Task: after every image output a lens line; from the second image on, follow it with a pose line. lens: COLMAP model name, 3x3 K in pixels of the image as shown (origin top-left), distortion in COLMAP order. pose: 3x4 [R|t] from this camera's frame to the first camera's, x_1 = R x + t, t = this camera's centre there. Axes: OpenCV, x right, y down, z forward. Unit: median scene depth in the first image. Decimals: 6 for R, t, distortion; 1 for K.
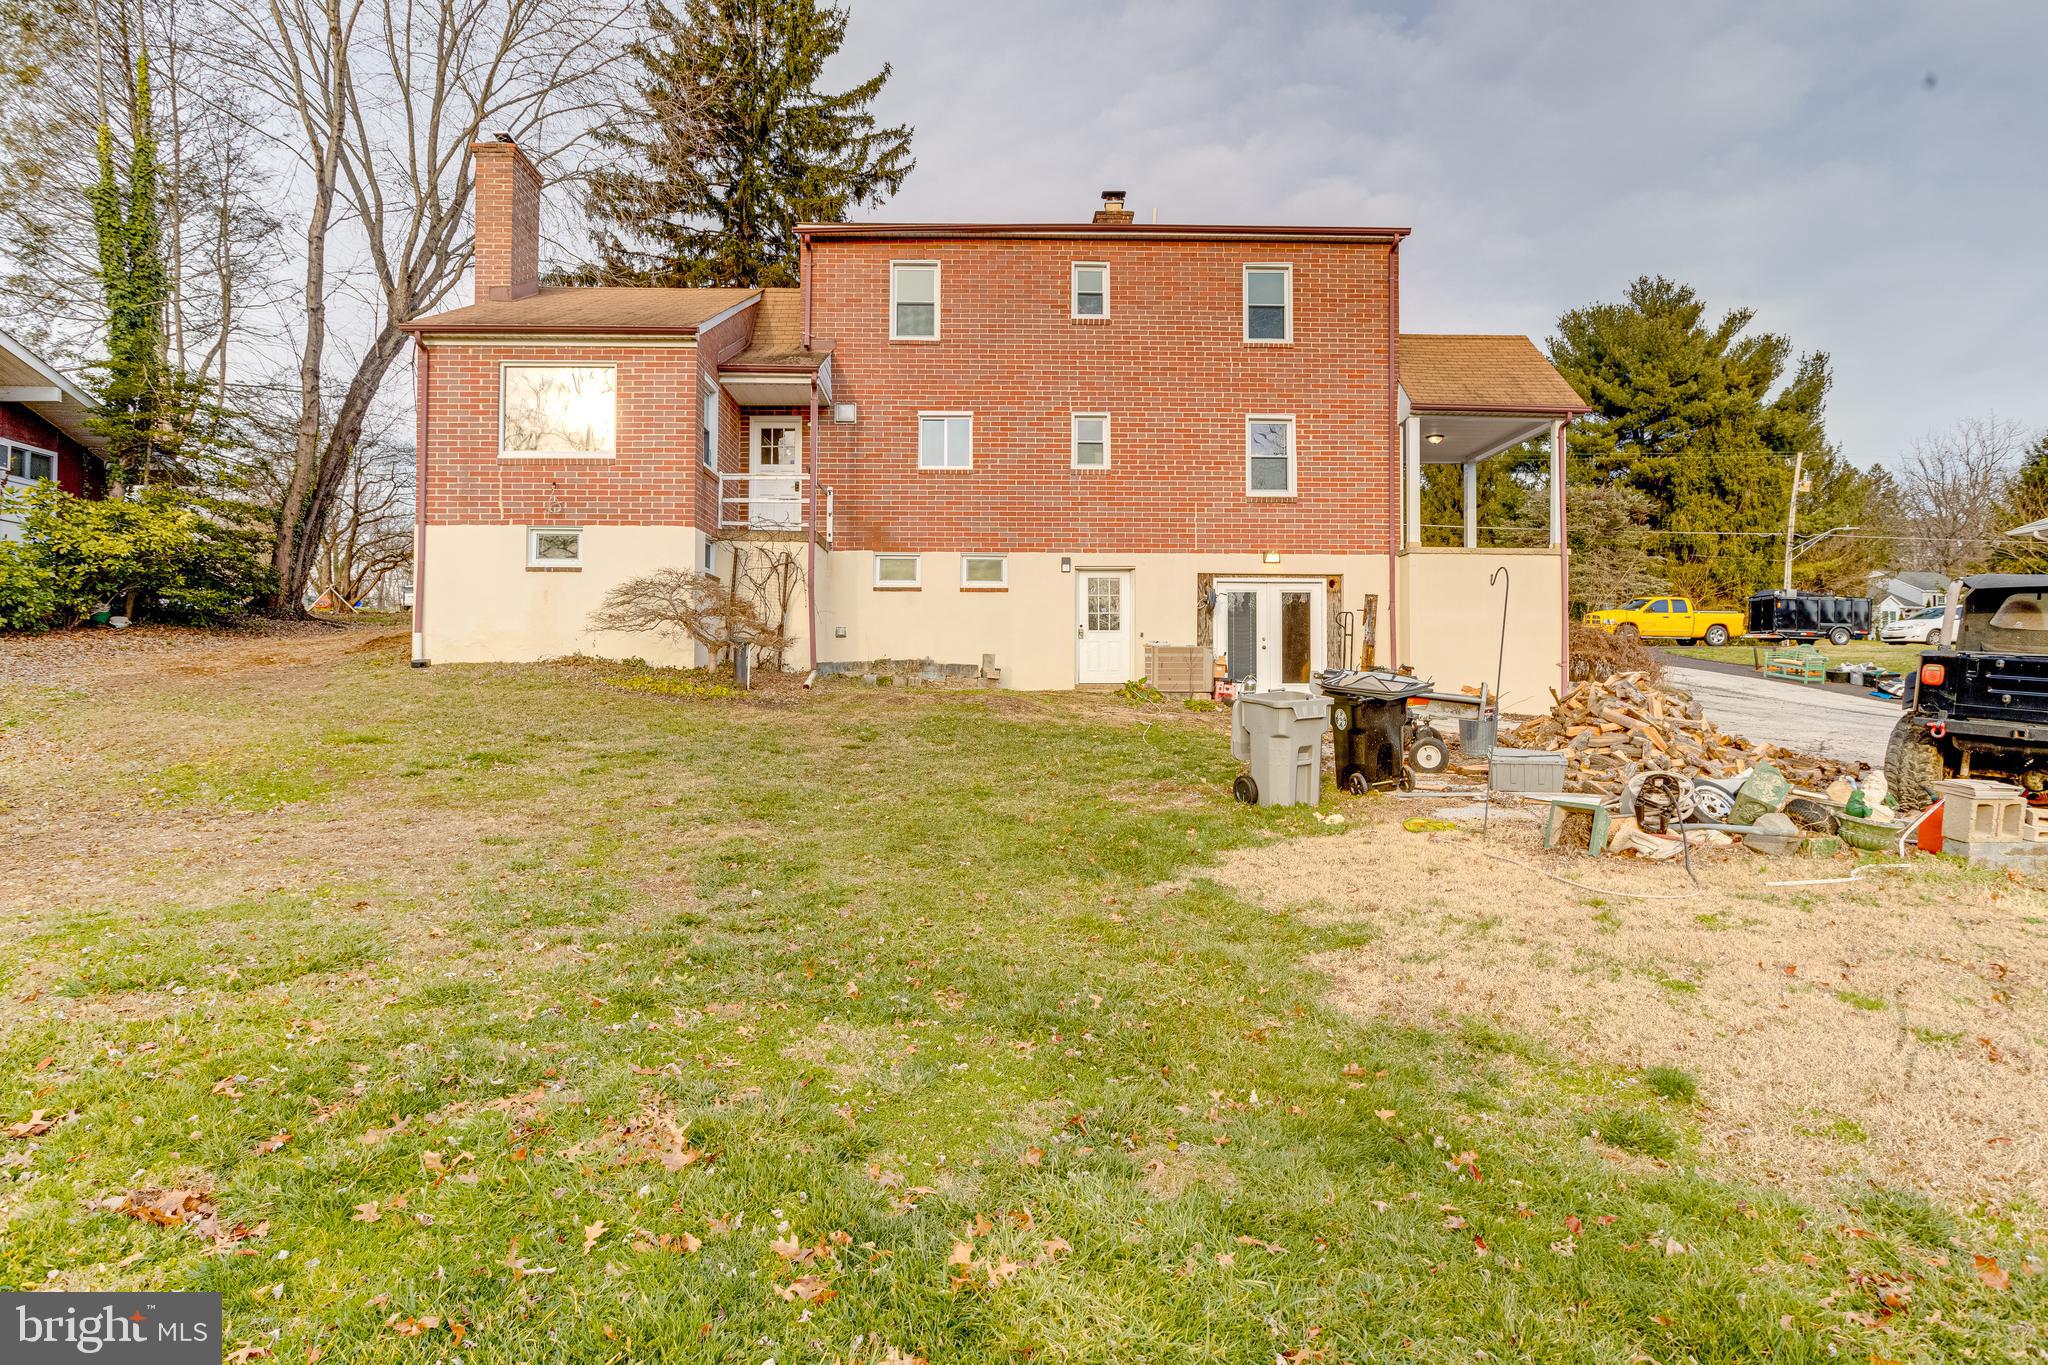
lens RADIAL K [[1026.3, 0, 1028.8], [0, 1026.3, 716.8], [0, 0, 1]] dist [-0.044166, -0.000105]
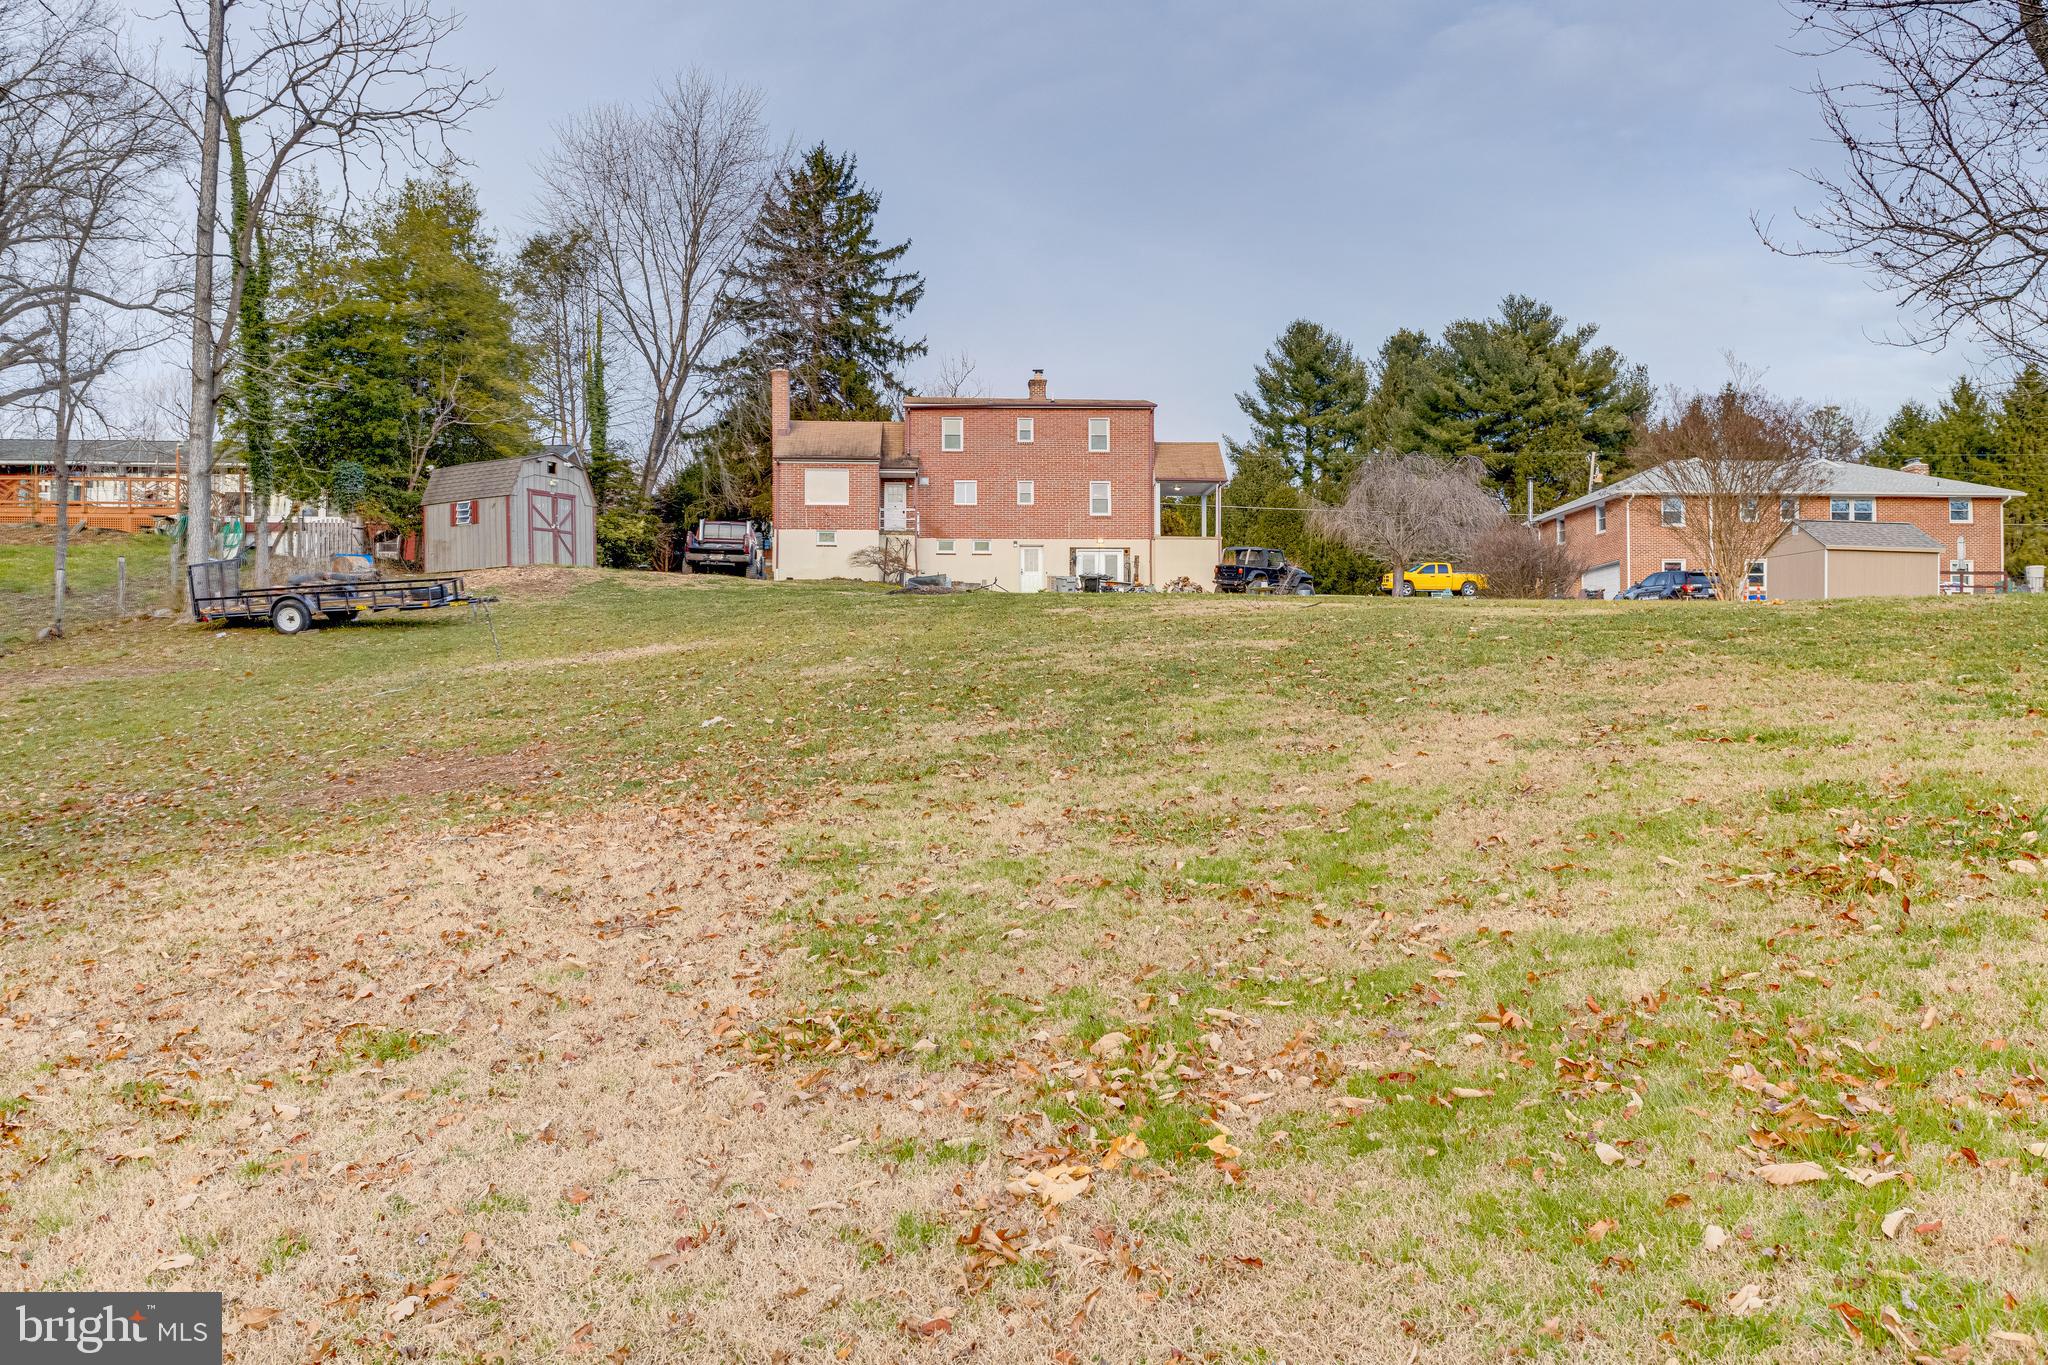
lens RADIAL K [[1033.9, 0, 1024.0], [0, 1033.9, 682.5], [0, 0, 1]] dist [-0.044421, 0.028578]
pose [[0.999427, -0.005205, 0.033440, -0.027515], [0.005511, 0.999944, -0.009052, 0.201580], [-0.033391, 0.009231, 0.999400, -1.439496]]
